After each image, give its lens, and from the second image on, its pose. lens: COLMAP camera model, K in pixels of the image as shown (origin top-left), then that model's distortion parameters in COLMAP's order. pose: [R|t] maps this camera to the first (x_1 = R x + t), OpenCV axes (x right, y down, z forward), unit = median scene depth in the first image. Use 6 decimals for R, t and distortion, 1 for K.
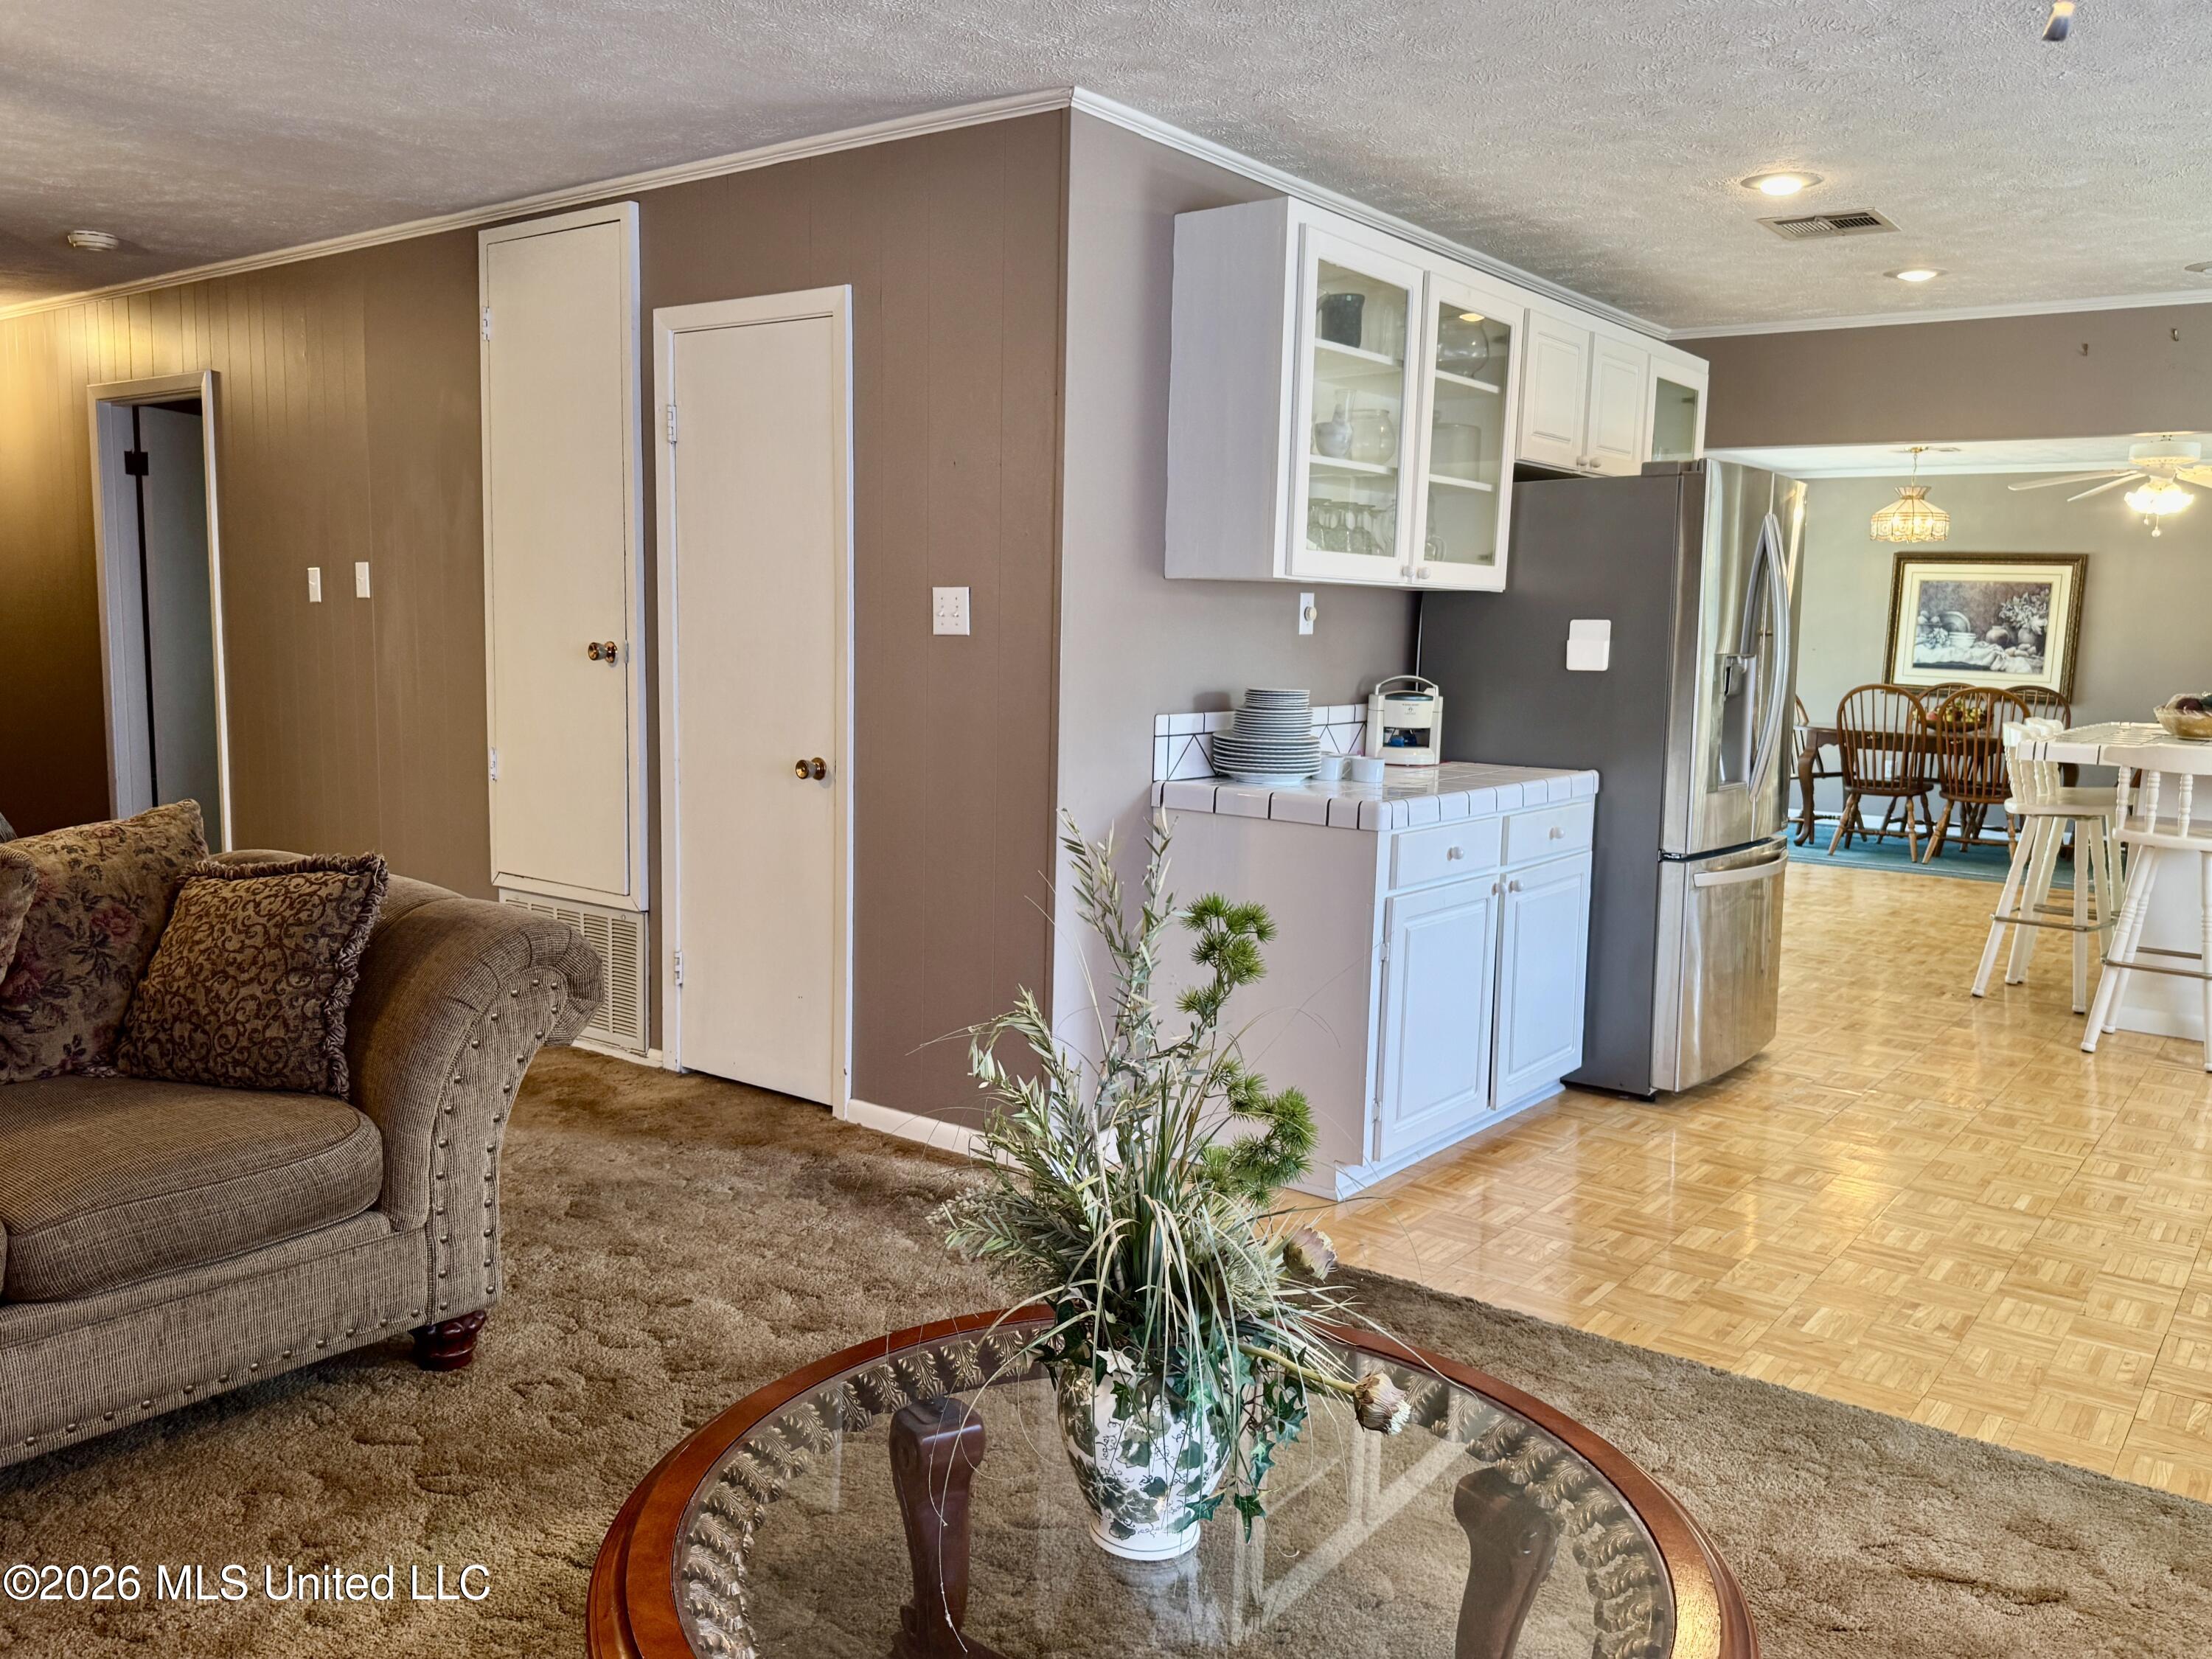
lens RADIAL K [[1647.0, 0, 1141.4], [0, 1647.0, 849.8], [0, 0, 1]] dist [0.046353, -0.075065]
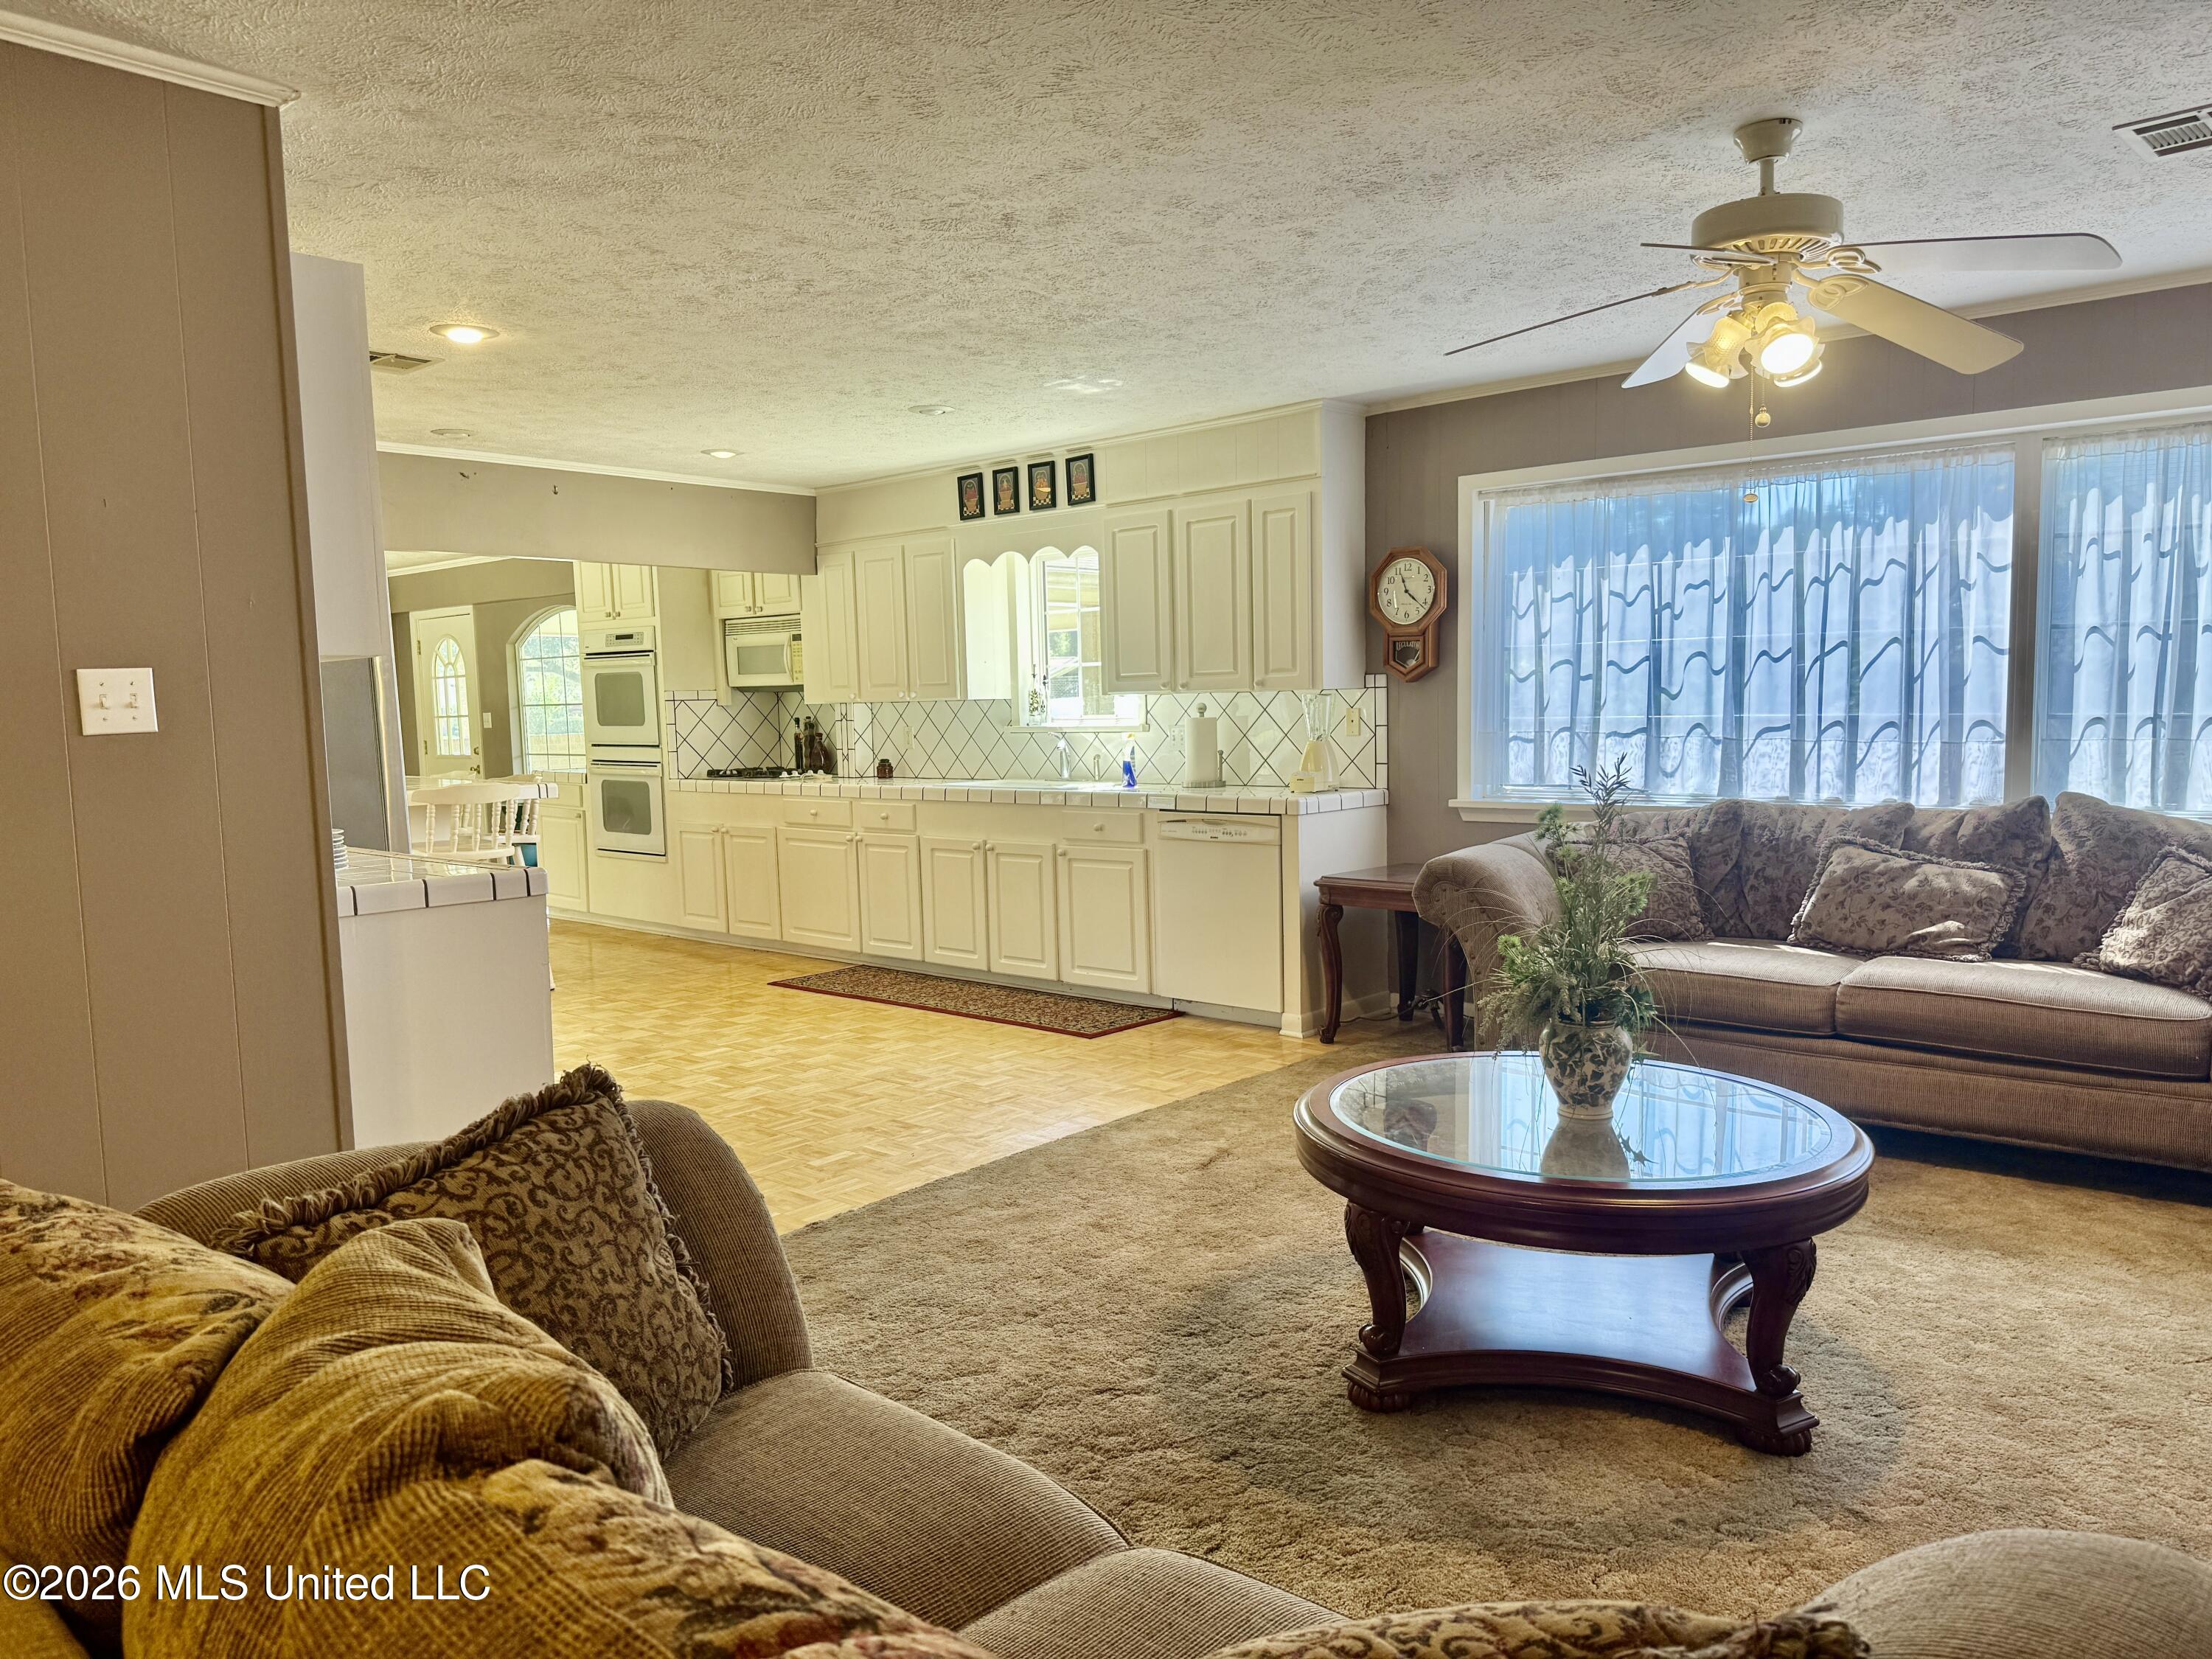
lens RADIAL K [[1547.4, 0, 1054.1], [0, 1547.4, 812.3], [0, 0, 1]] dist [0.087054, -0.119735]
pose [[0.105100, -0.095499, 0.989866, -0.722241], [0.163328, 0.983520, 0.077545, -0.077971], [-0.980958, 0.153523, 0.118966, 0.489390]]
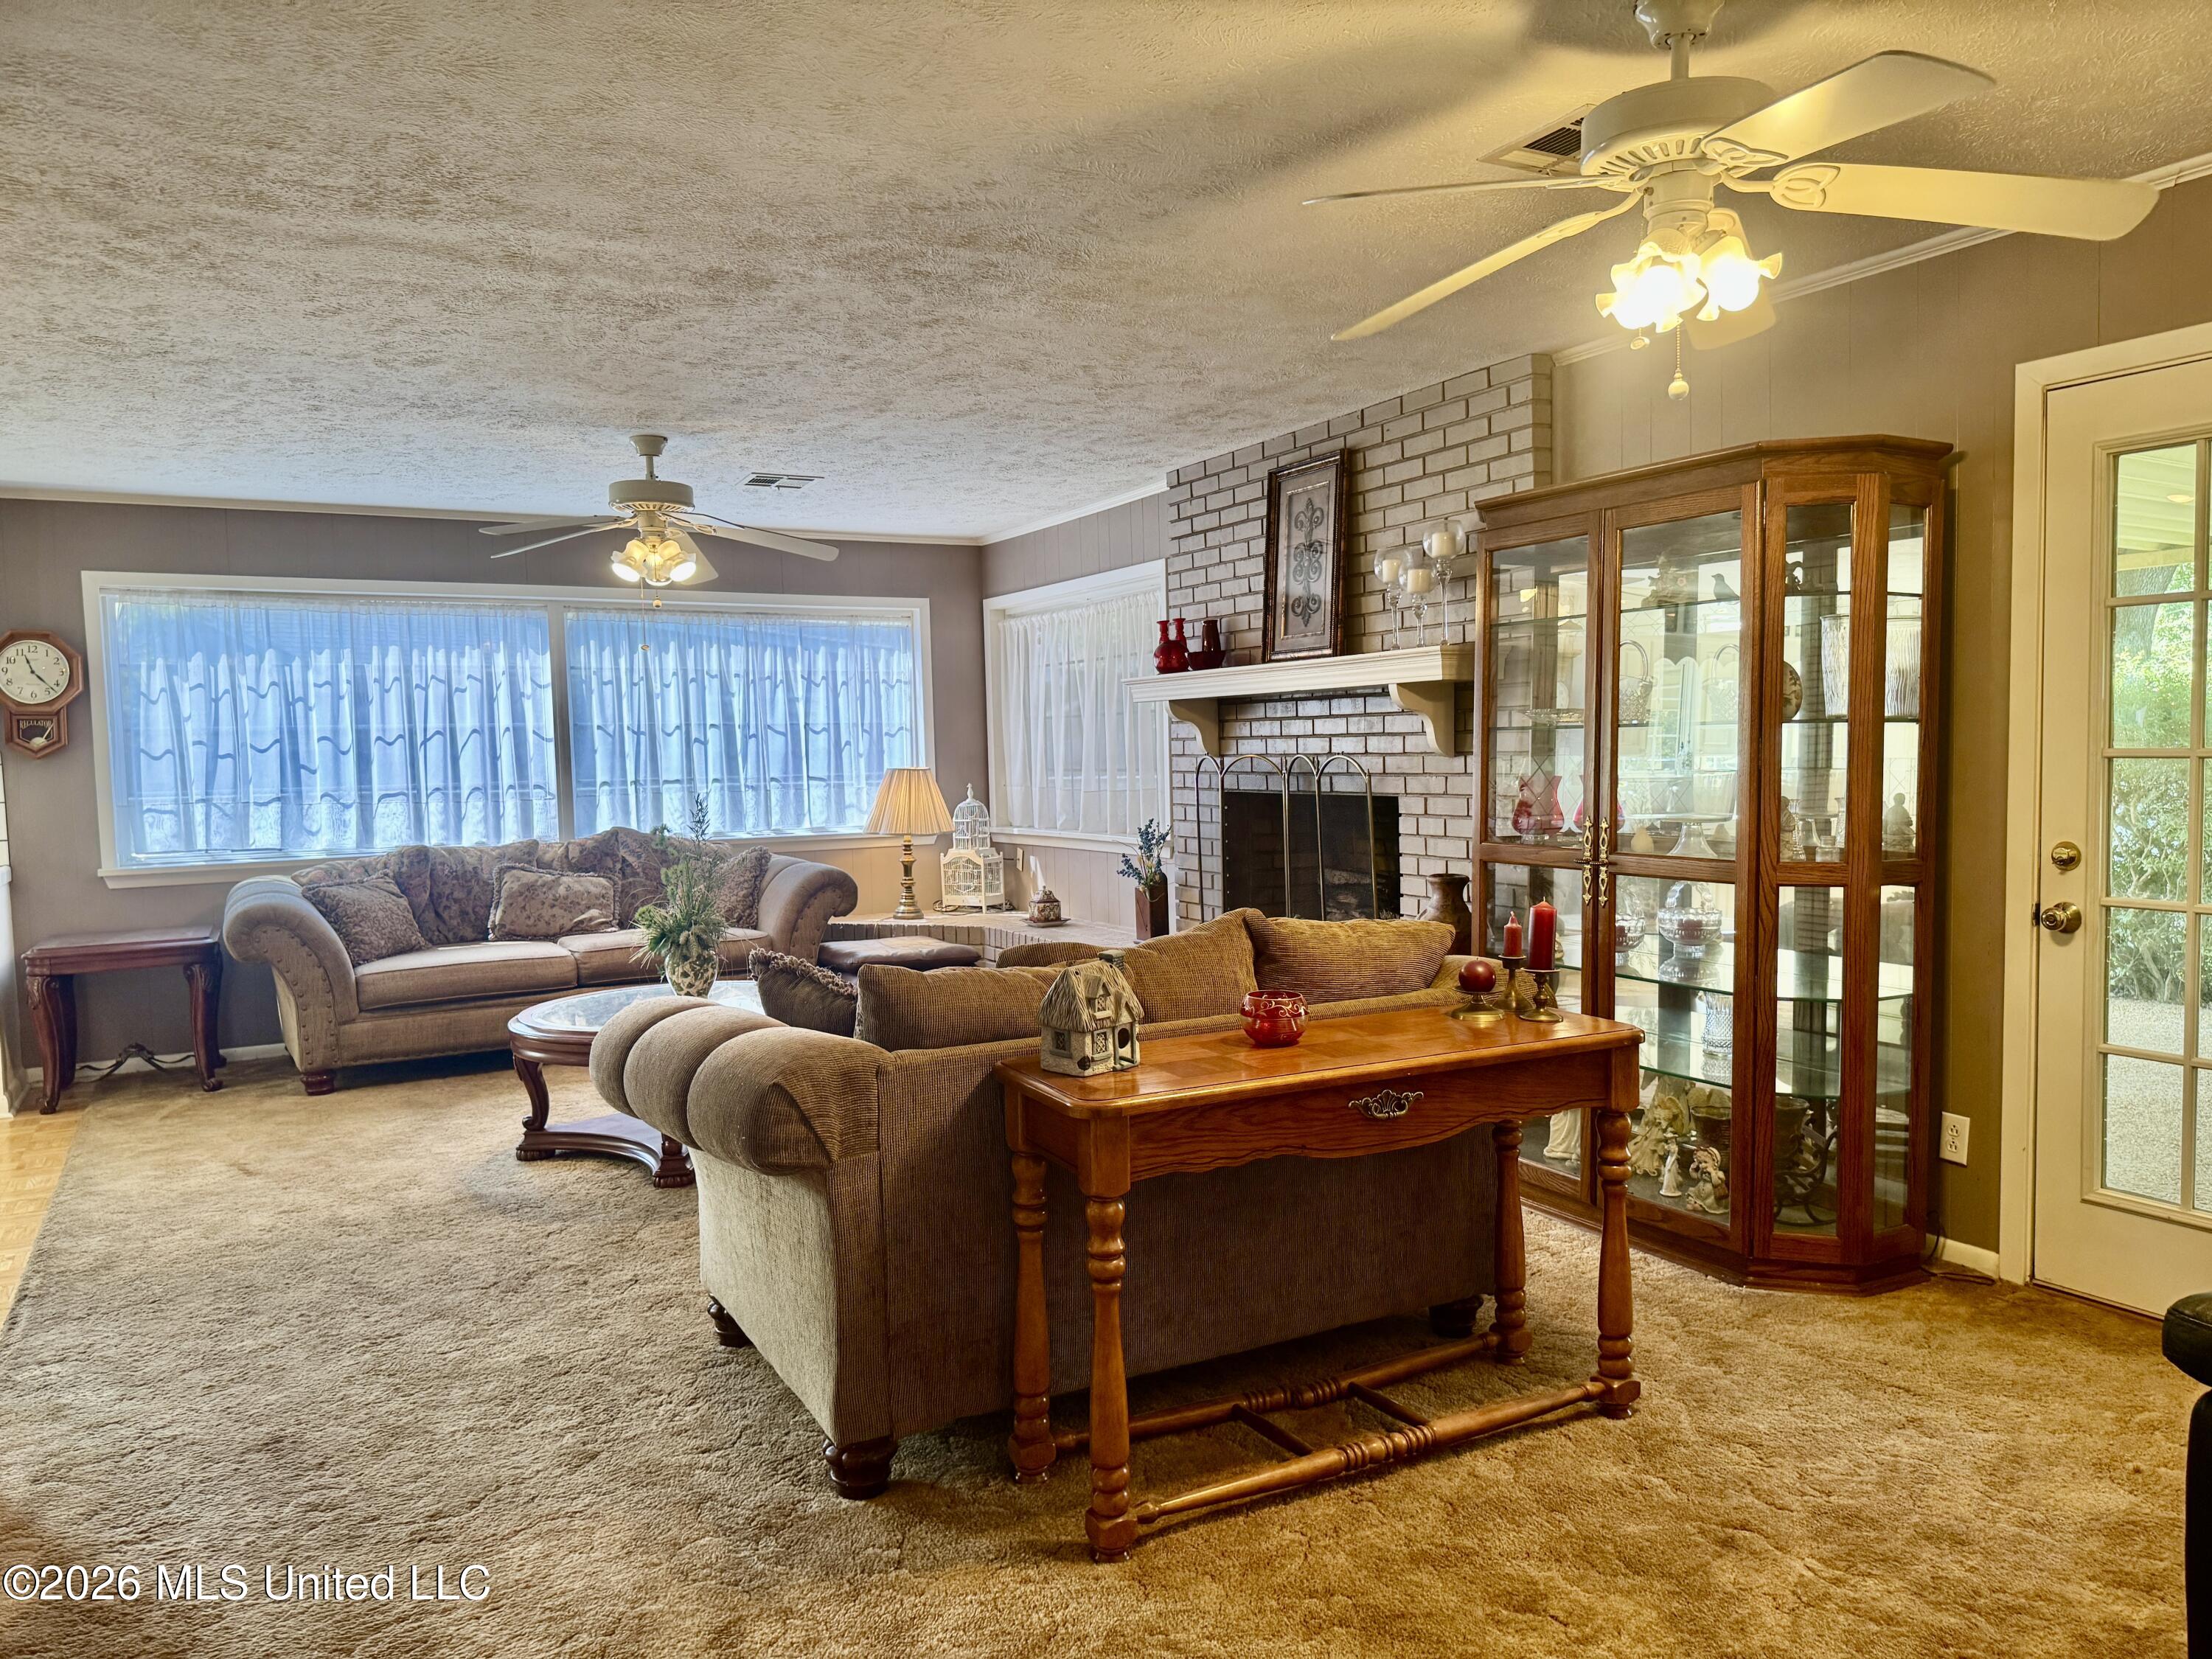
lens RADIAL K [[1547.4, 0, 1100.2], [0, 1547.4, 849.7], [0, 0, 1]] dist [0.087054, -0.119735]
pose [[-0.911611, -0.031168, 0.409870, -0.795624], [0.060126, 0.976286, 0.207969, -0.202419], [-0.406632, 0.214231, -0.888119, 1.282474]]
